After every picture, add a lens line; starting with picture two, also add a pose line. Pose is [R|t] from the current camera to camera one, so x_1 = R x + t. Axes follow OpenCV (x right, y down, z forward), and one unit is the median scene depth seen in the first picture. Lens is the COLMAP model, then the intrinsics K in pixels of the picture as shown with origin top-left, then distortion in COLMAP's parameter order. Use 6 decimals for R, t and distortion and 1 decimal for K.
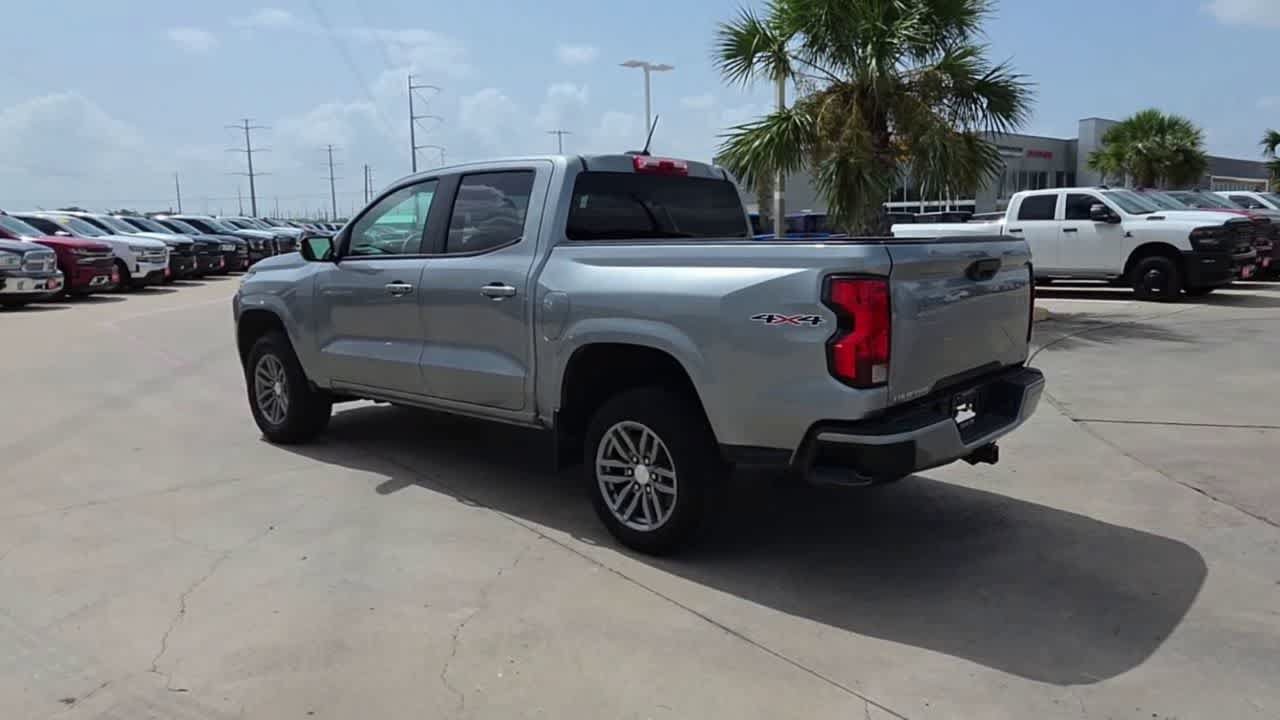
lens RADIAL K [[864.8, 0, 692.0], [0, 864.8, 359.2], [0, 0, 1]] dist [0.008159, 0.001026]
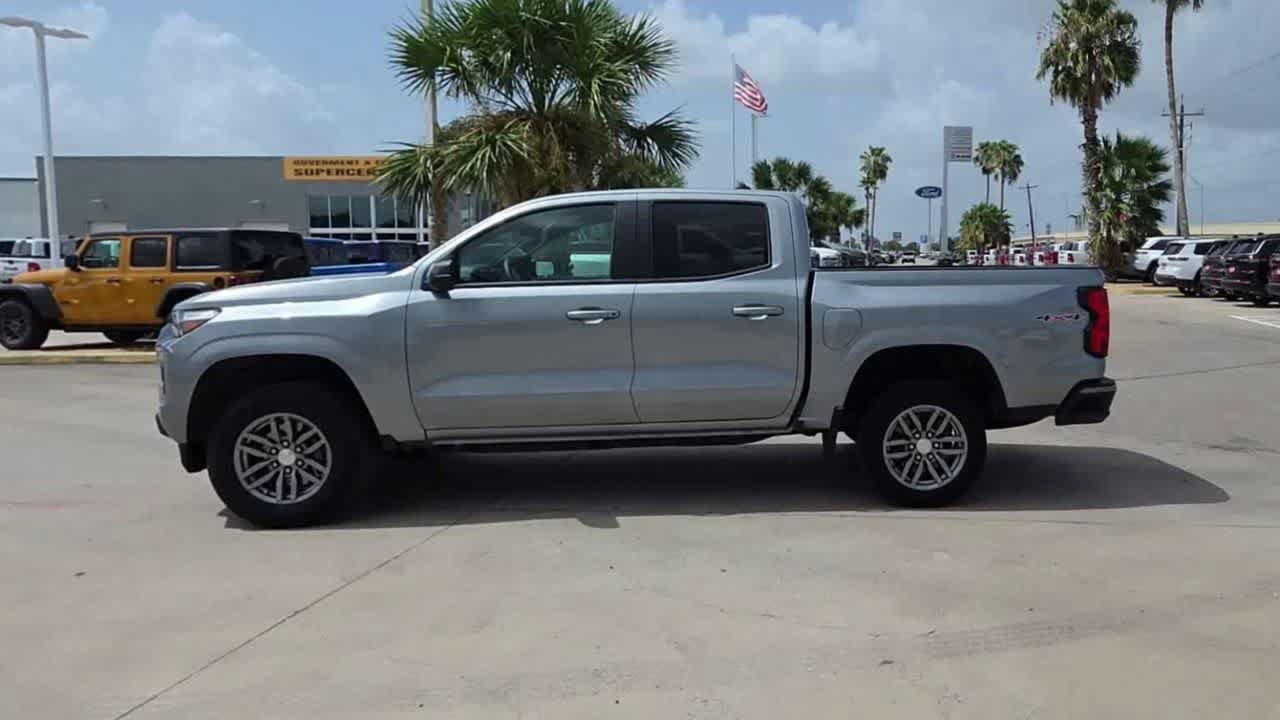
lens RADIAL K [[855.6, 0, 693.0], [0, 855.6, 329.2], [0, 0, 1]] dist [0.007181, 0.004136]
pose [[0.698463, -0.048910, 0.713973, -0.798246], [0.095286, 0.995135, -0.025046, -0.027546], [-0.709275, 0.085526, 0.699725, 0.222241]]
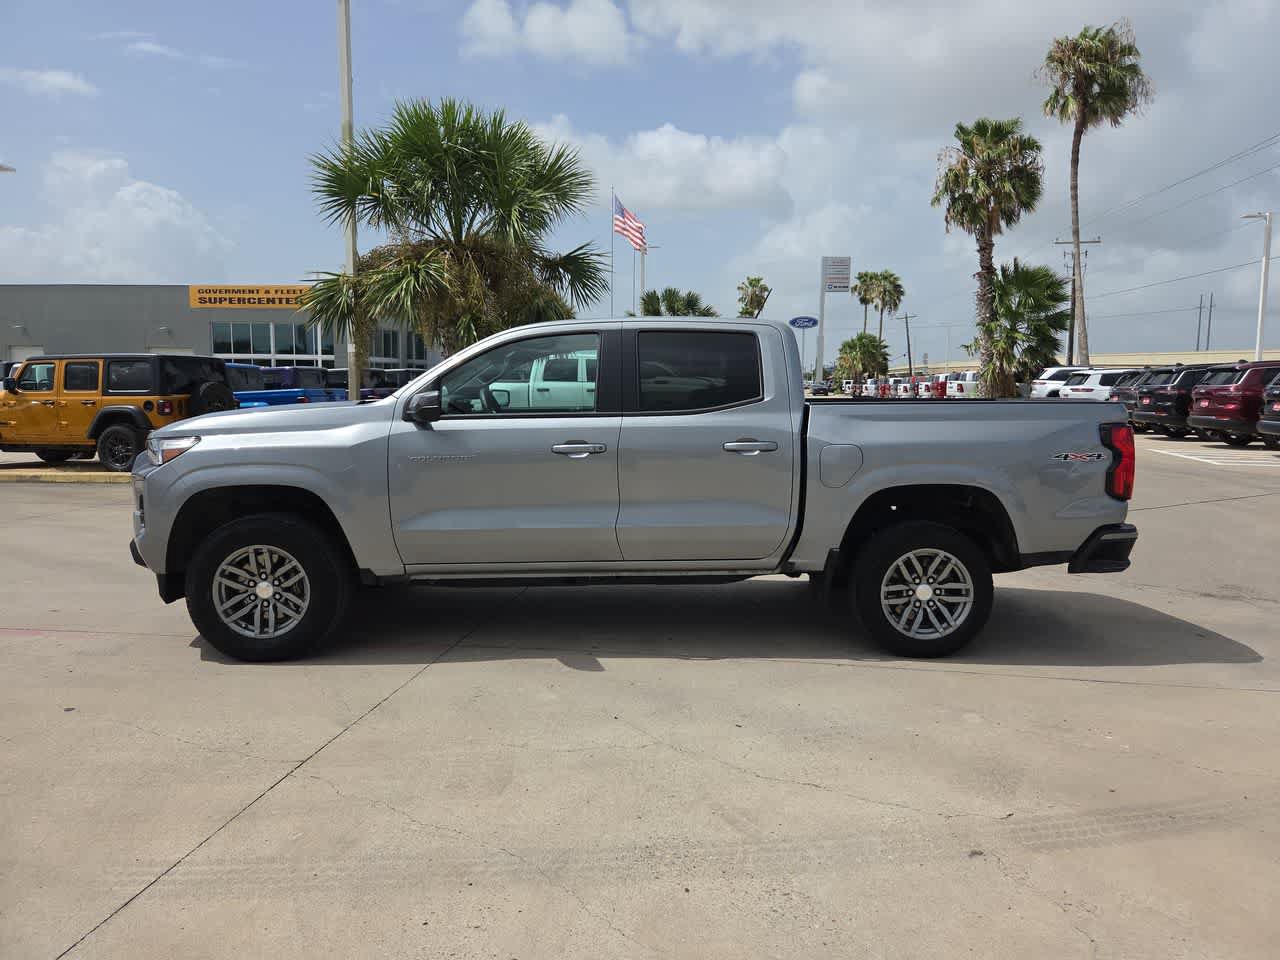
lens RADIAL K [[906.9, 0, 640.0], [0, 906.9, 480.0], [0, 0, 1]] dist [0.051958, -0.004747]
pose [[0.744775, -0.049812, 0.665453, -0.793060], [0.080572, 0.996627, -0.015575, -0.023656], [-0.662433, 0.065216, 0.746277, 0.199492]]
